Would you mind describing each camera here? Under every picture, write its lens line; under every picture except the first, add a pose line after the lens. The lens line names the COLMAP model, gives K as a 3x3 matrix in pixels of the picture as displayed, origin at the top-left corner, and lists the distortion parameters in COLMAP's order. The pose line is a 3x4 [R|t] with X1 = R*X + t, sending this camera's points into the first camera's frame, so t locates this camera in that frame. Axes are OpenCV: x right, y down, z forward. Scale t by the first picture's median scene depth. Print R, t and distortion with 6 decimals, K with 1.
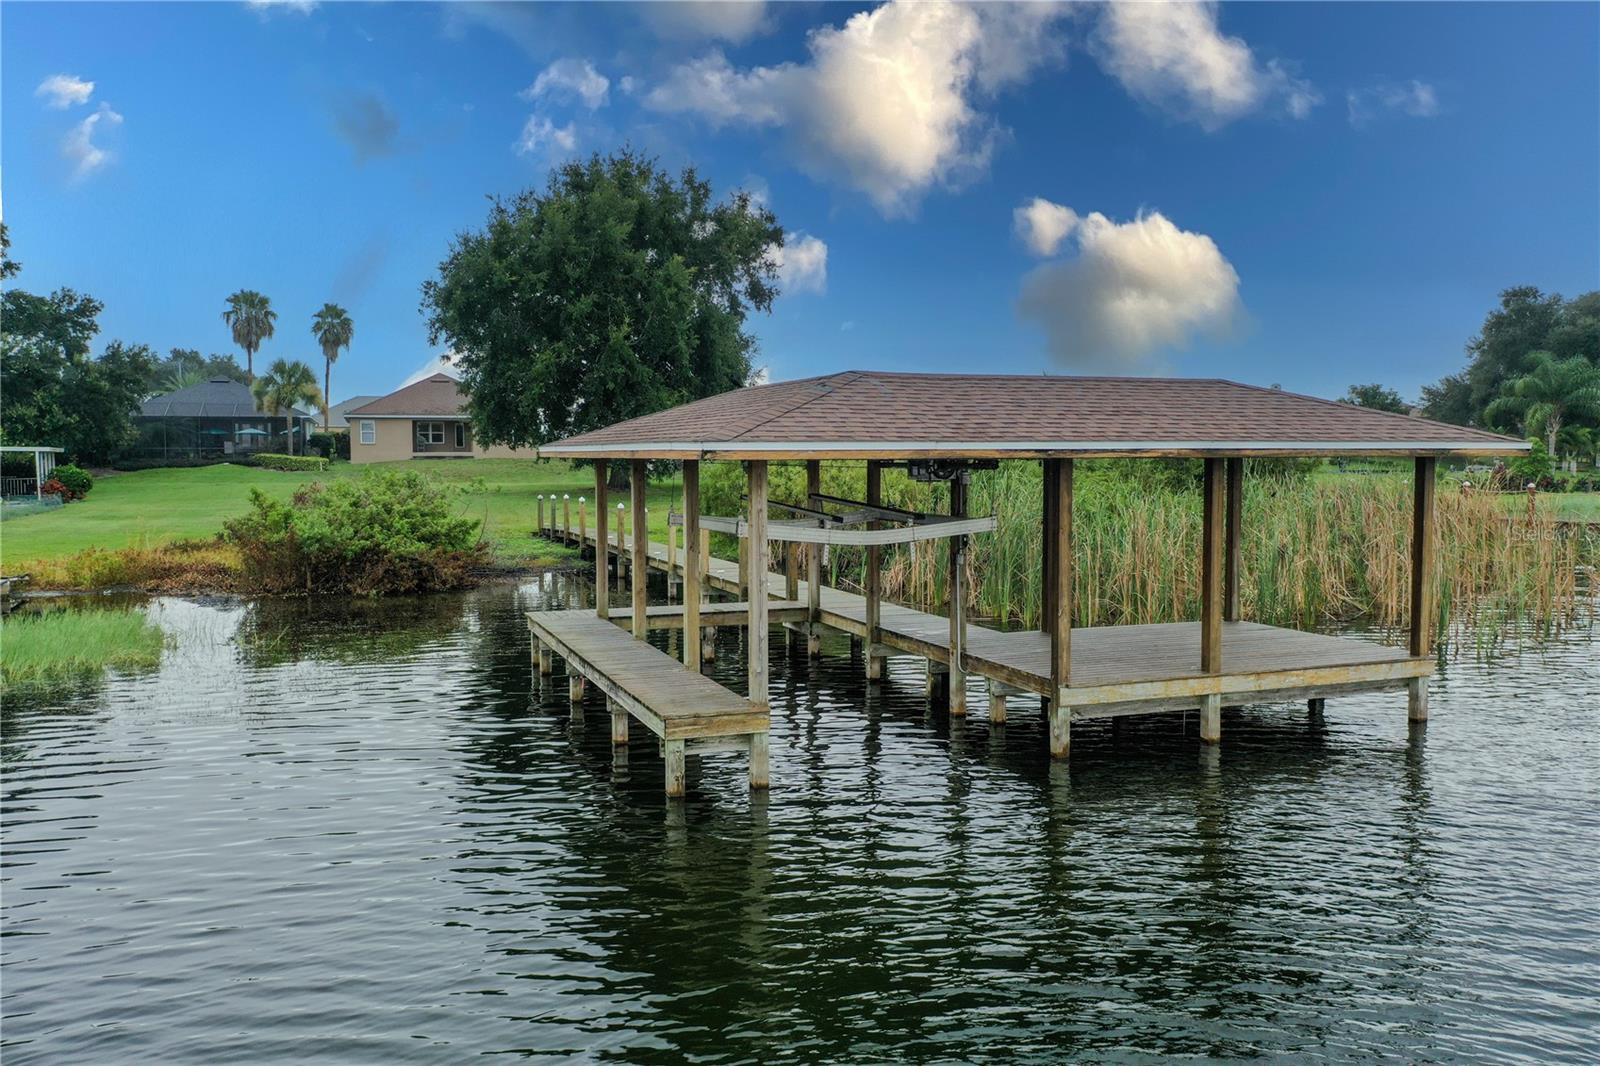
lens RADIAL K [[1311.9, 0, 804.2], [0, 1311.9, 526.6], [0, 0, 1]] dist [0.012512, -0.006801]
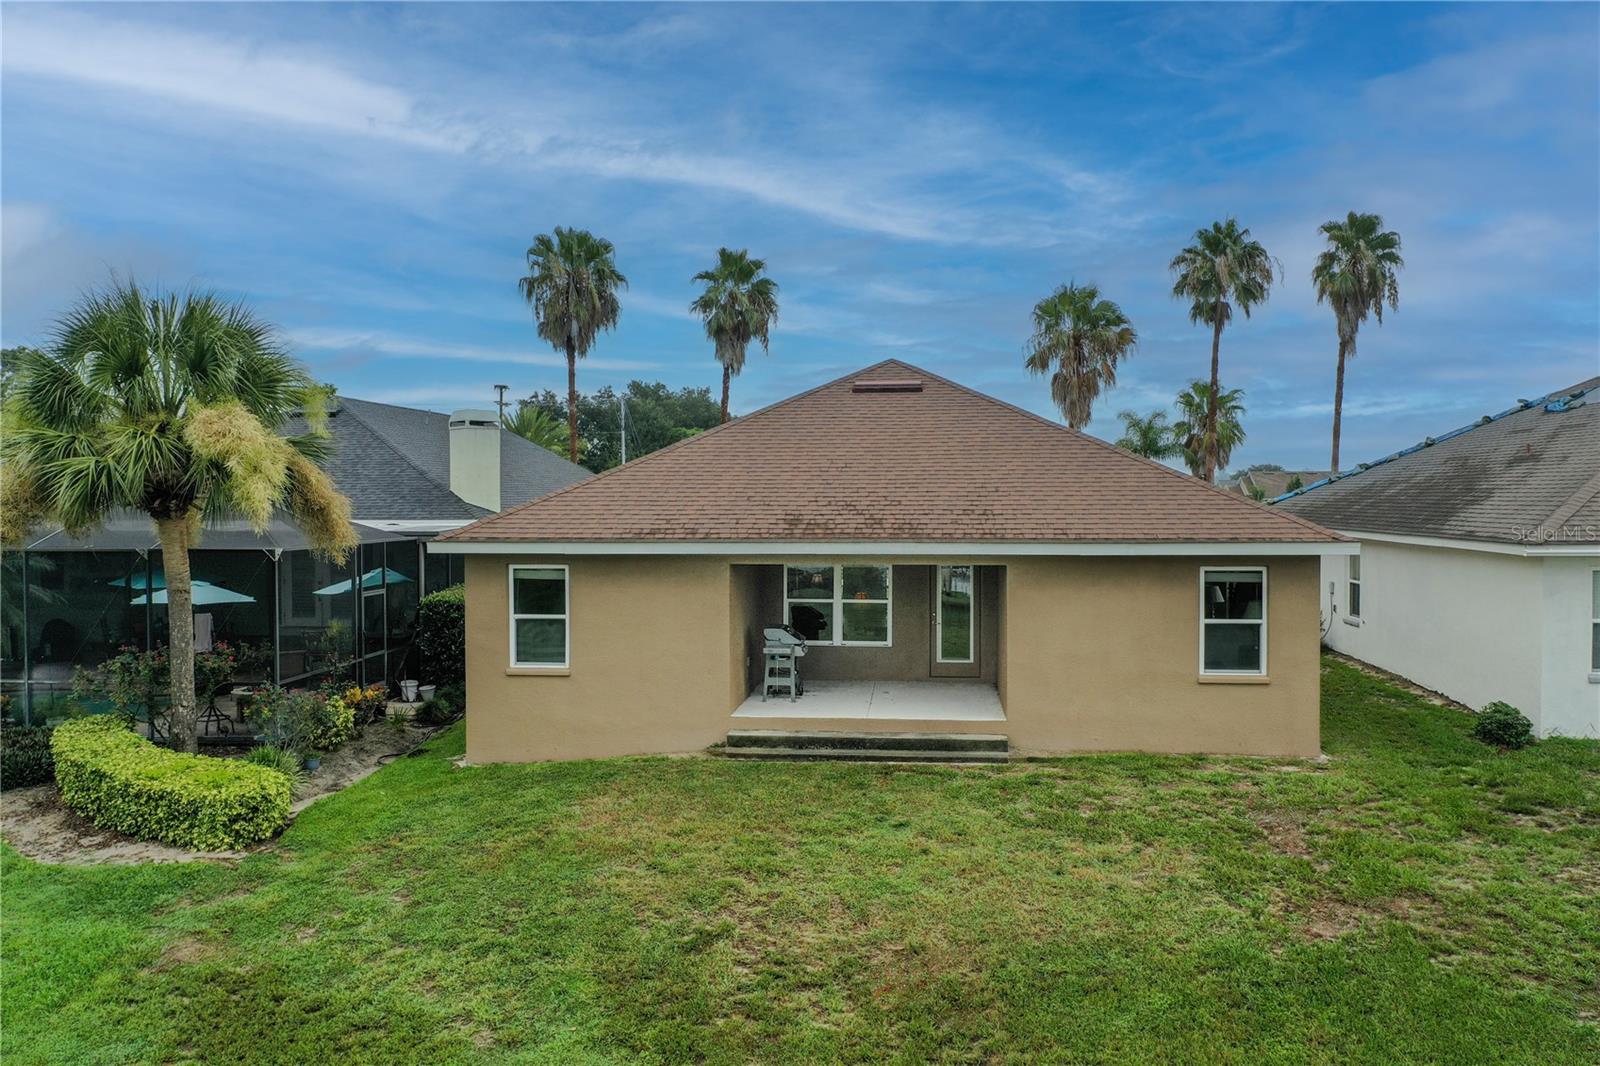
lens RADIAL K [[1311.9, 0, 804.2], [0, 1311.9, 526.6], [0, 0, 1]] dist [0.012512, -0.006801]
pose [[0.915703, -0.002114, -0.401850, -0.203728], [-0.008123, 0.999684, -0.023771, -0.082237], [0.401773, 0.025031, 0.915397, 0.813483]]
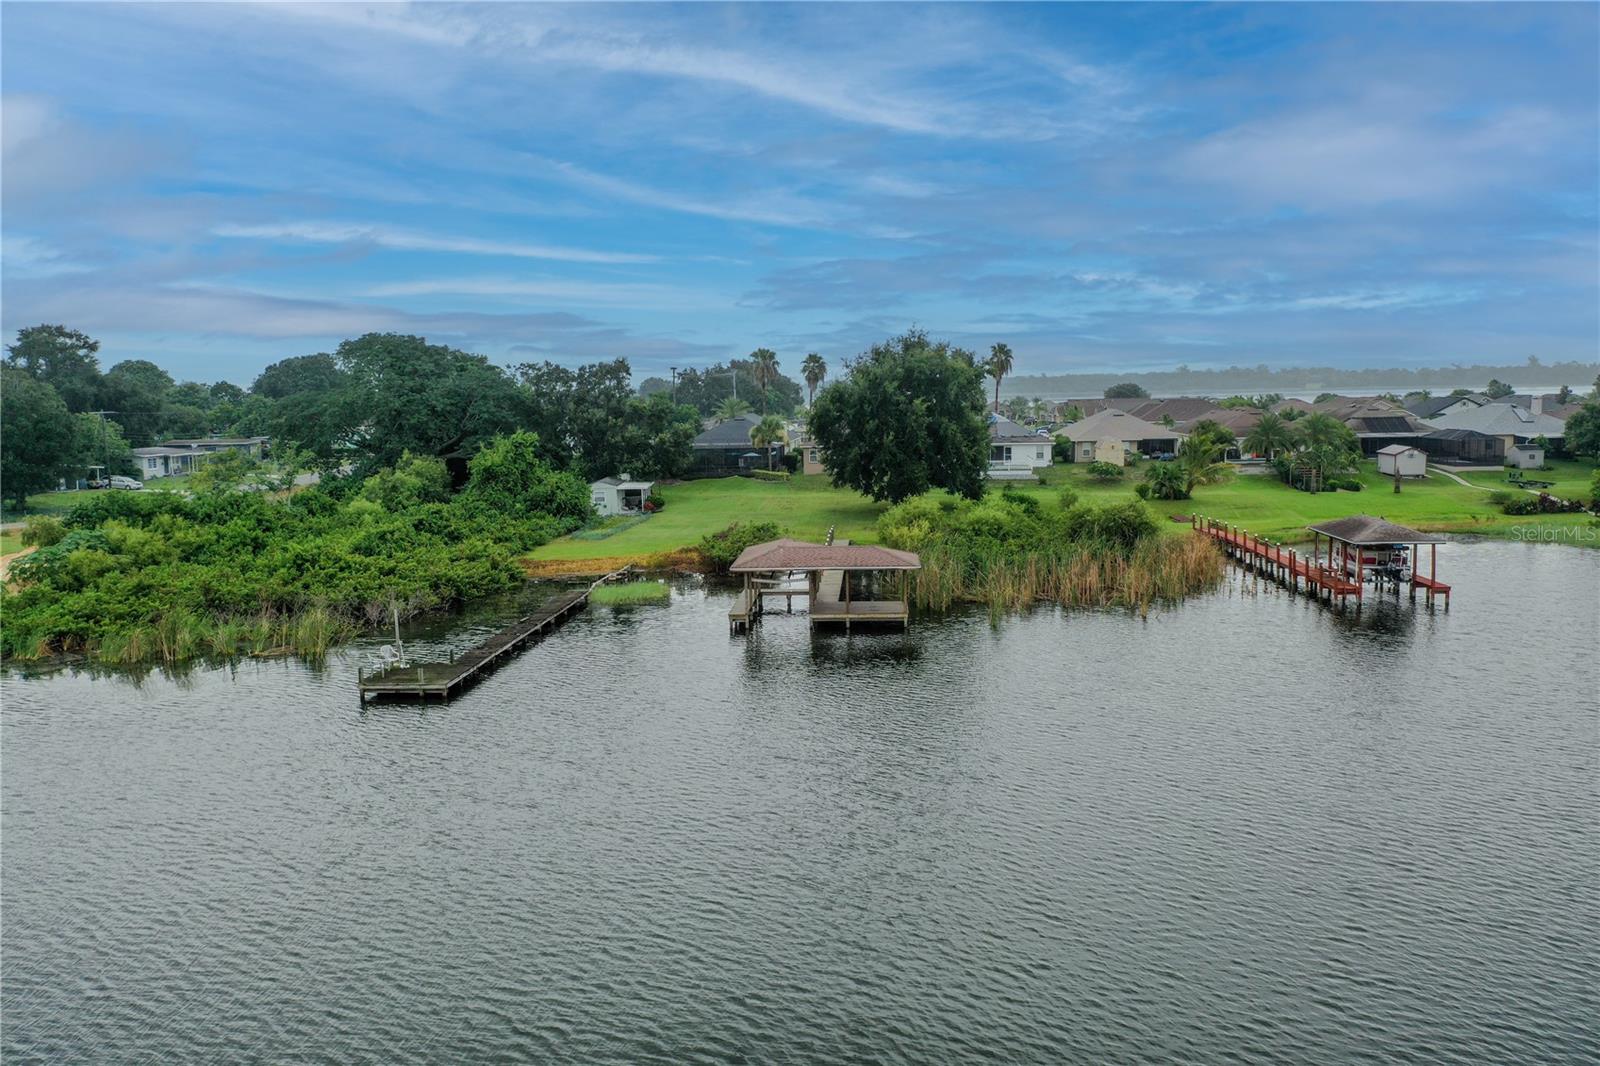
lens RADIAL K [[1311.9, 0, 804.2], [0, 1311.9, 526.6], [0, 0, 1]] dist [0.012512, -0.006801]
pose [[0.915629, 0.030042, -0.400899, 0.349683], [-0.007607, 0.998320, 0.057437, -0.079797], [0.401951, -0.049541, 0.914320, -0.575032]]
